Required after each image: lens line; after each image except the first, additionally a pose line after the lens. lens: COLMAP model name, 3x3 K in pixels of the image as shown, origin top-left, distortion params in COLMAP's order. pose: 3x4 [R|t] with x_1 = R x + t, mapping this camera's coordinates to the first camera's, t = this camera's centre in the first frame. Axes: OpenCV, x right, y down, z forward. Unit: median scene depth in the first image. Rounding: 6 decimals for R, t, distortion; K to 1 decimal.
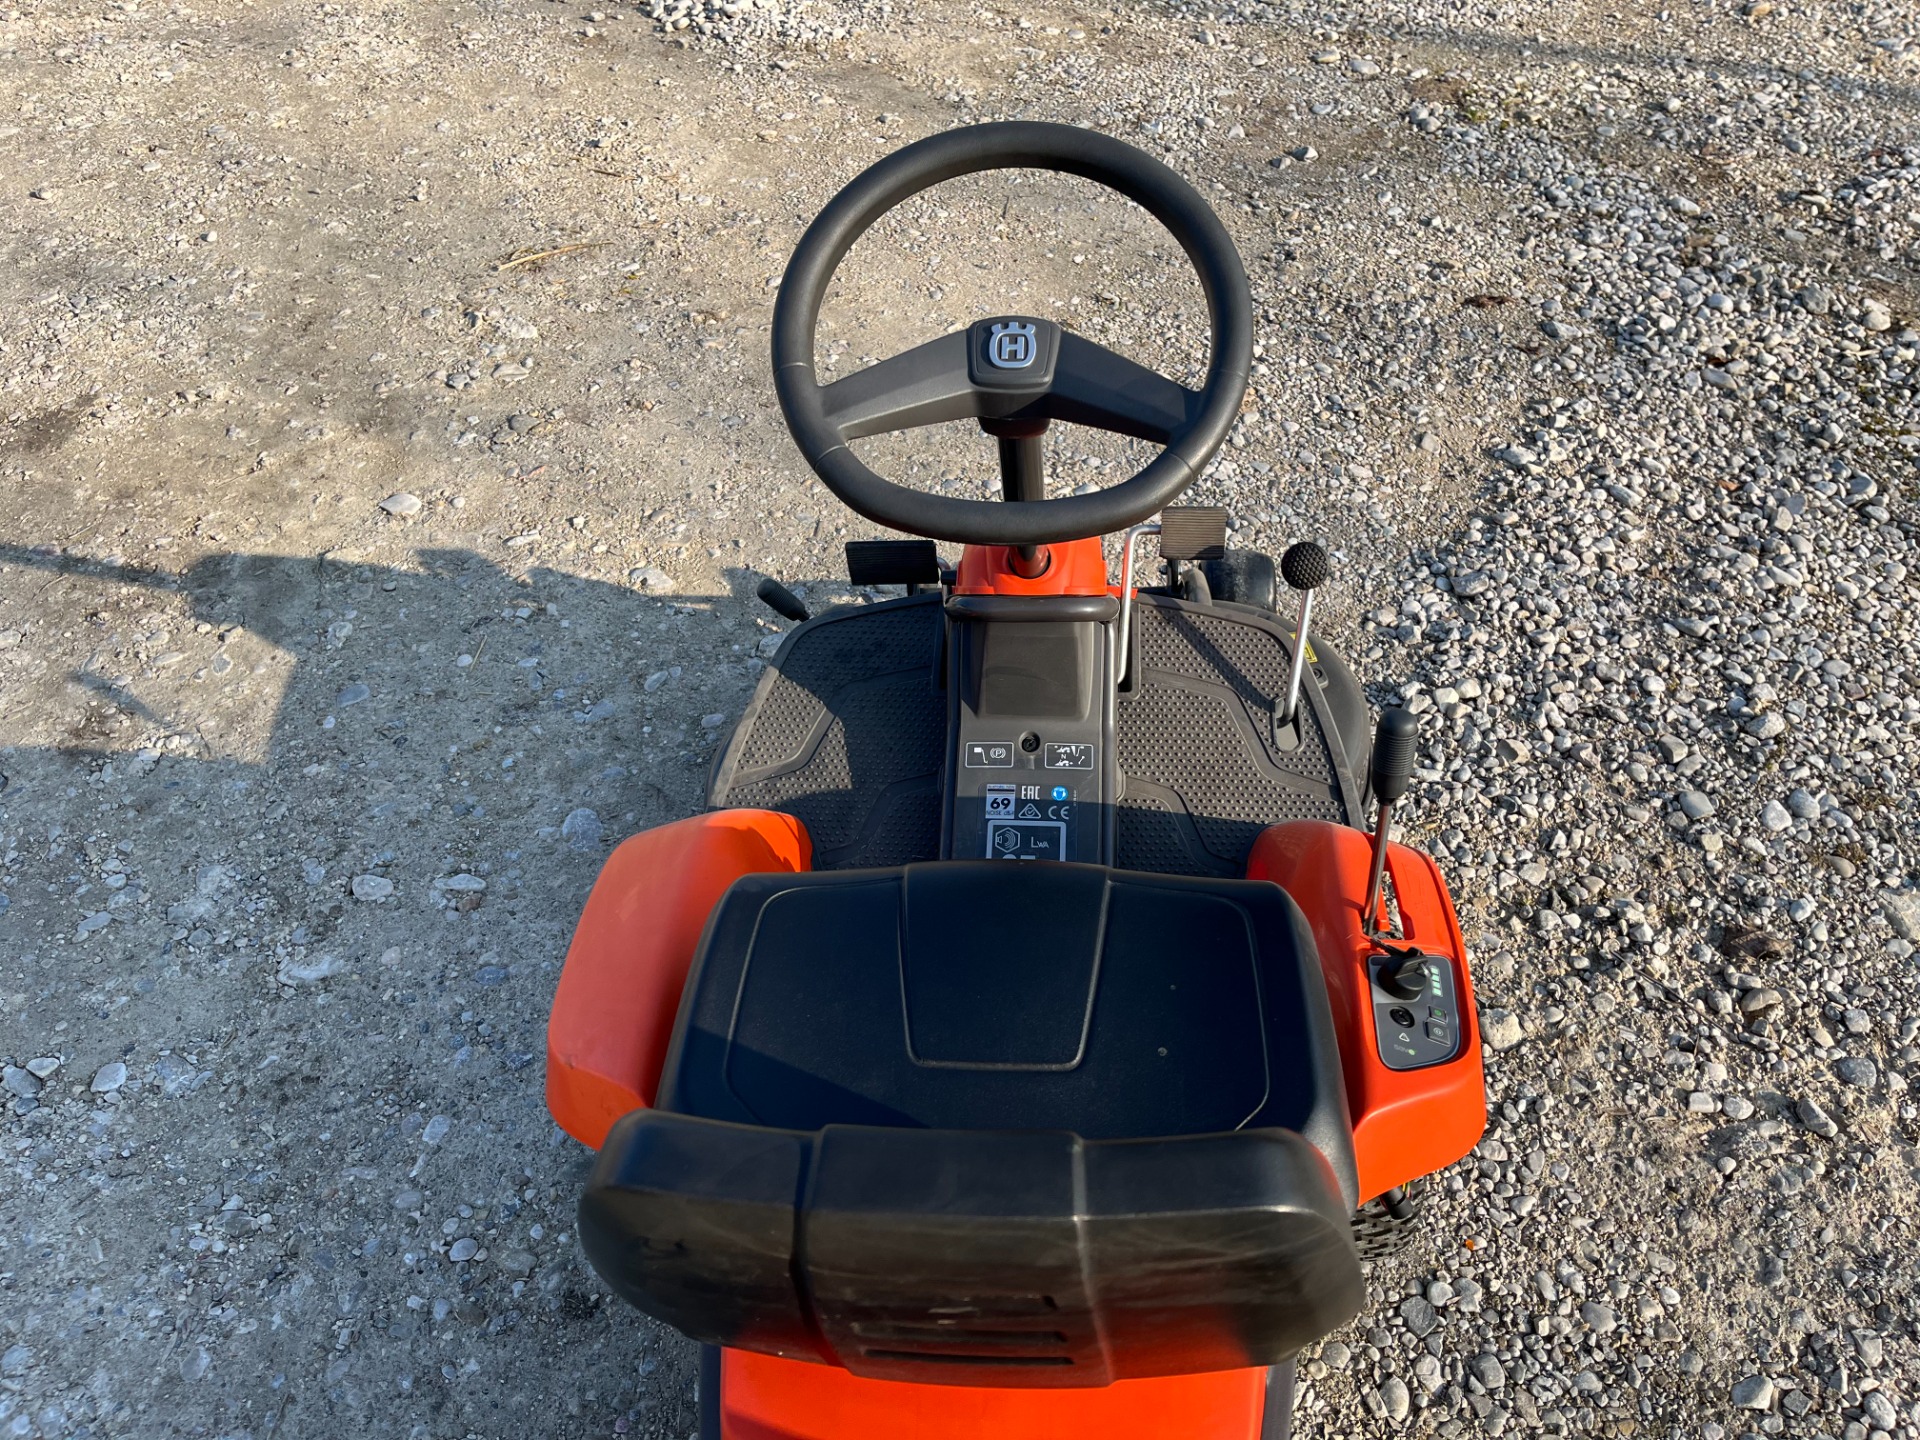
lens RADIAL K [[1453.5, 0, 980.7], [0, 1453.5, 715.8], [0, 0, 1]] dist [0.066228, -0.092897]
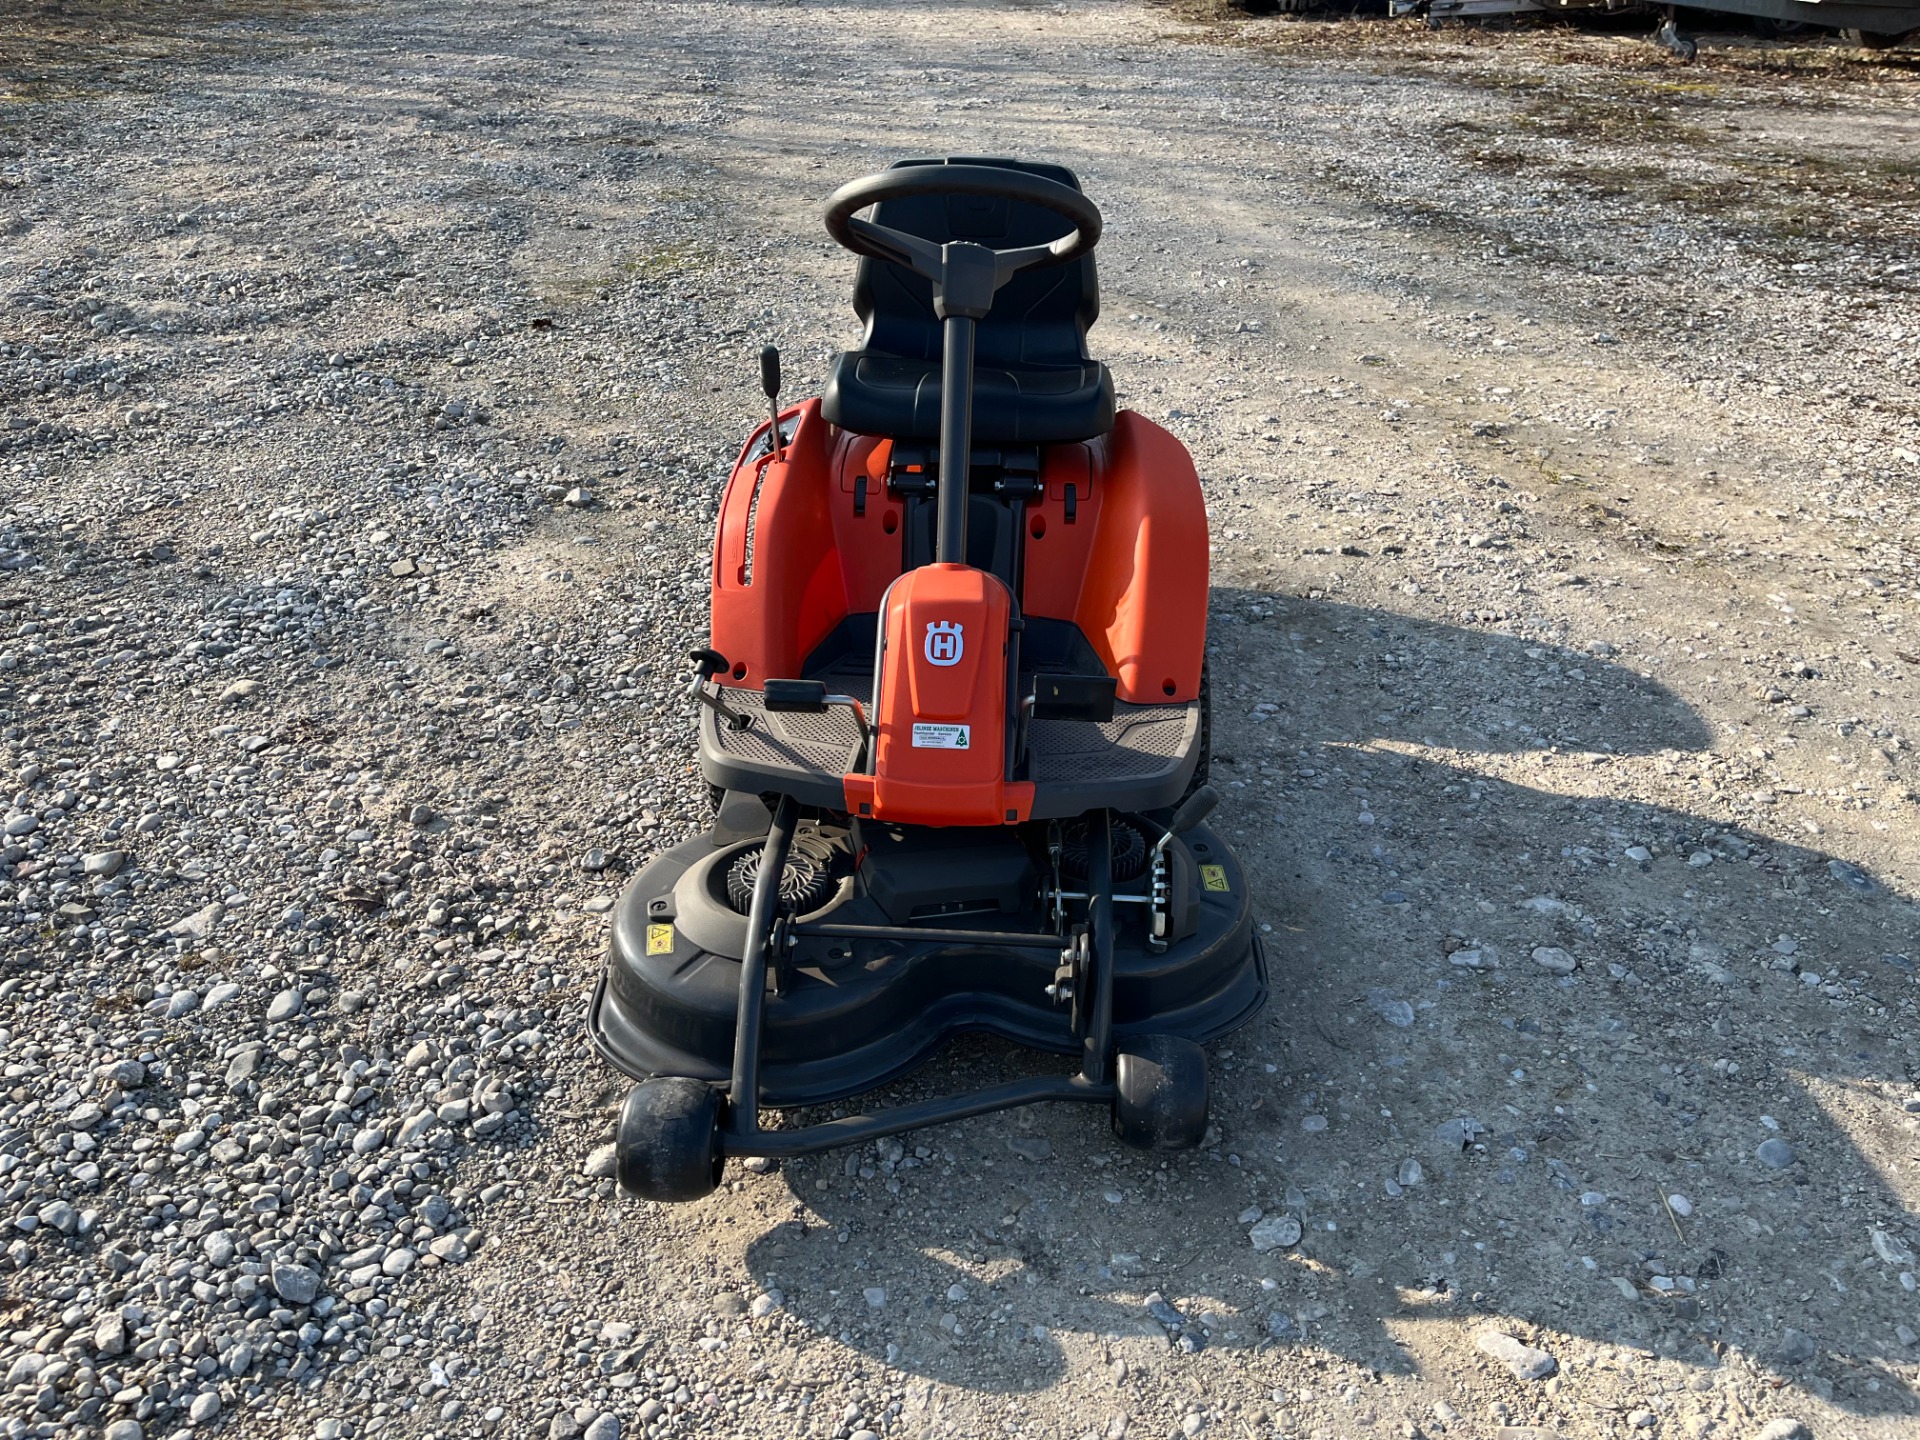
lens RADIAL K [[1453.5, 0, 973.0], [0, 1453.5, 740.1], [0, 0, 1]] dist [0.066228, -0.092897]
pose [[-0.999786, 0.020581, 0.001842, 0.008401], [0.006978, 0.252377, 0.967604, -0.886190], [0.019449, 0.967410, -0.252466, 1.005043]]
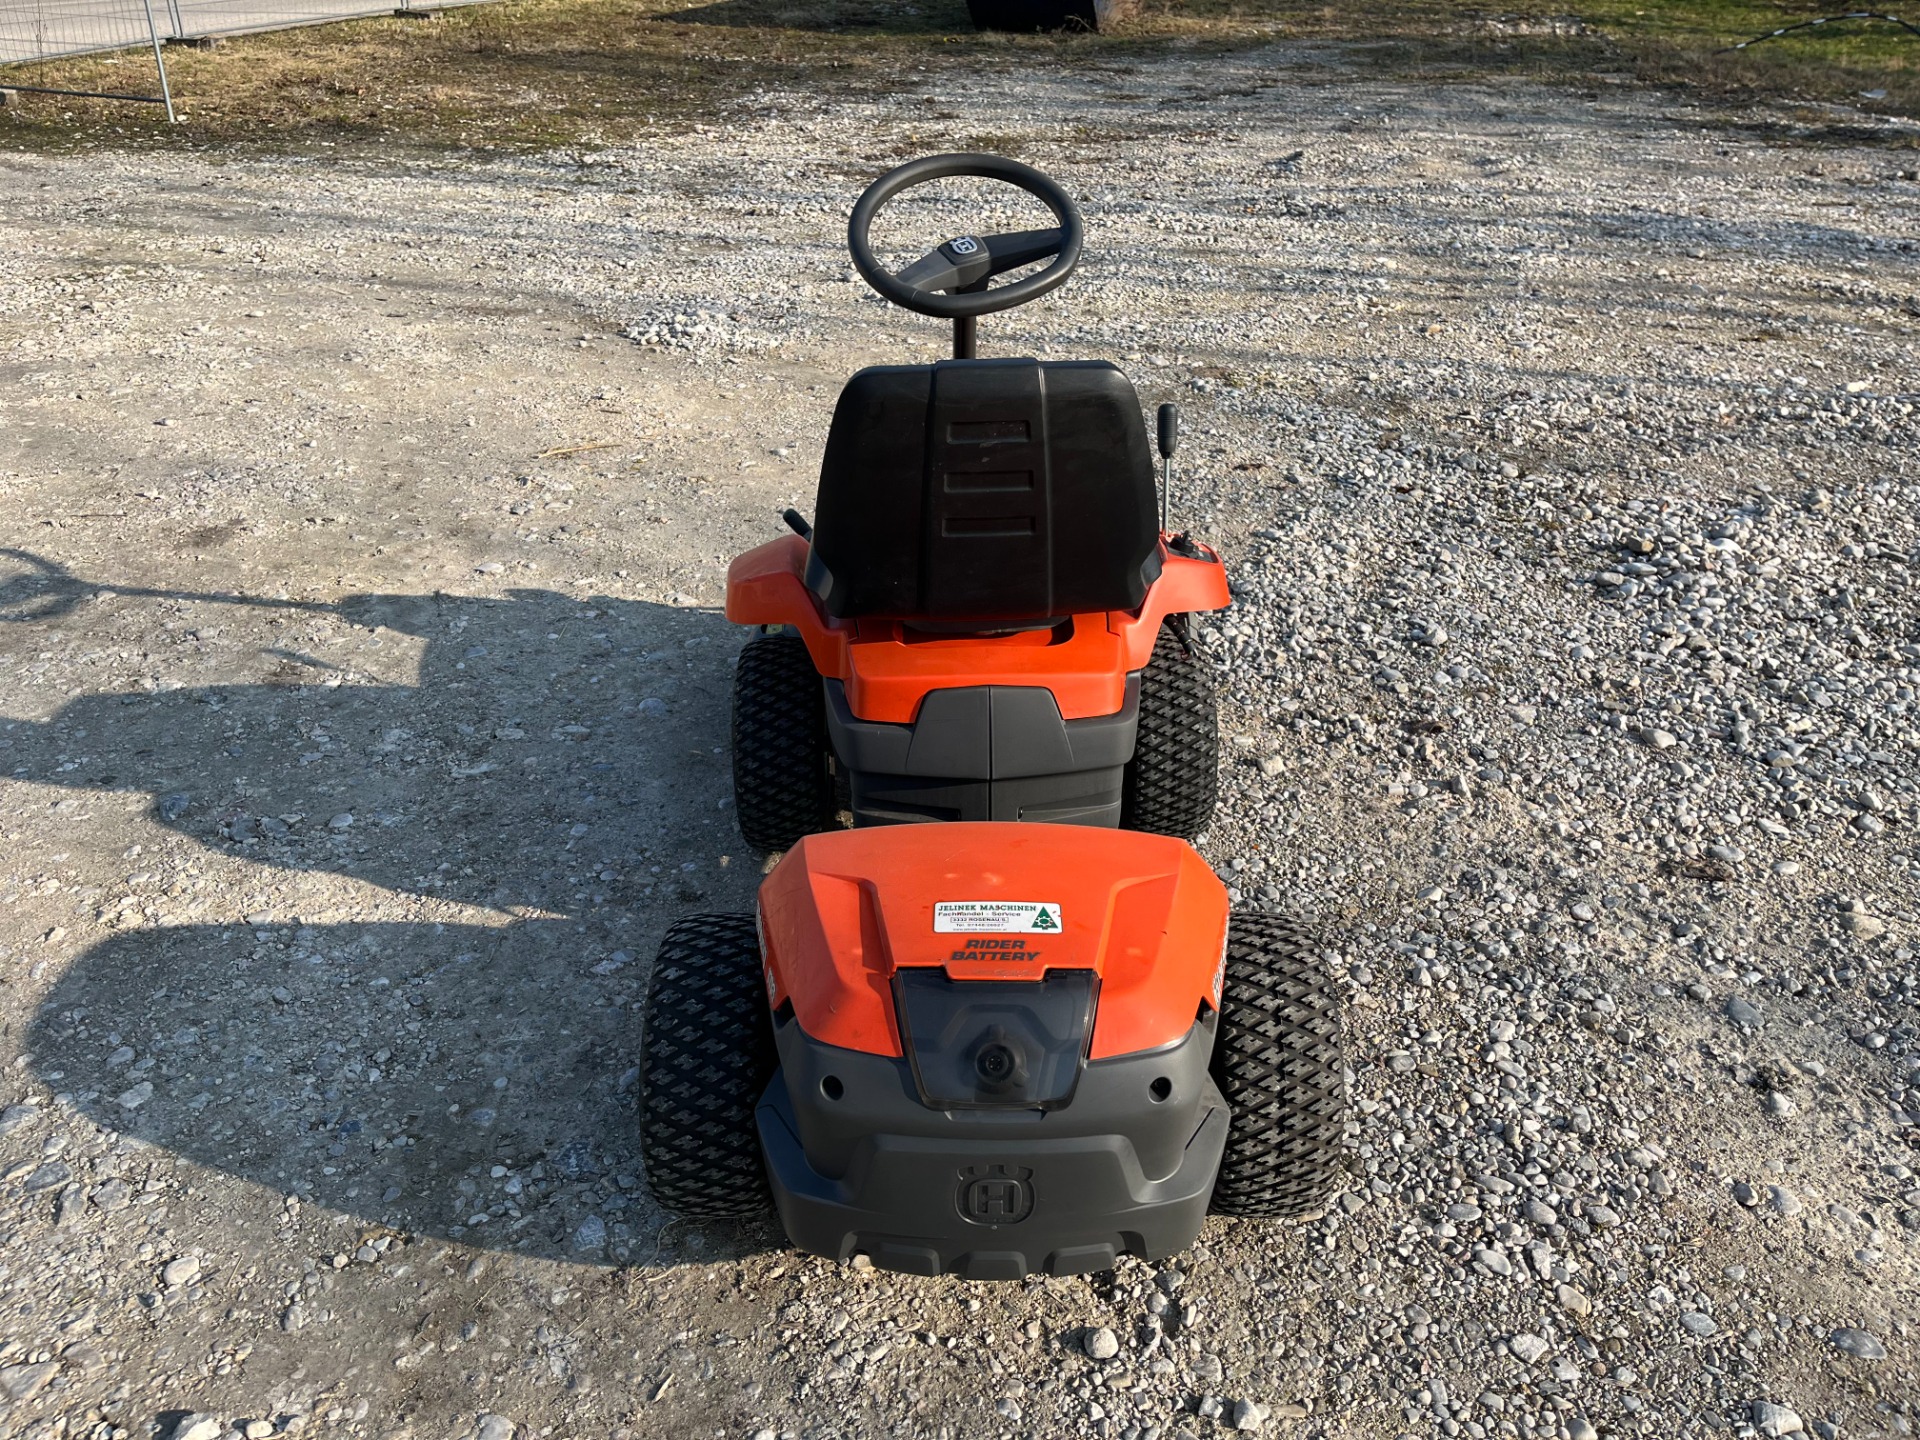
lens RADIAL K [[1453.5, 0, 973.4], [0, 1453.5, 718.2], [0, 0, 1]] dist [0.066228, -0.092897]
pose [[0.995584, -0.017338, 0.092255, -0.083993], [0.042764, 0.958658, -0.281331, 0.477177], [-0.083563, 0.284034, 0.955166, -0.380207]]
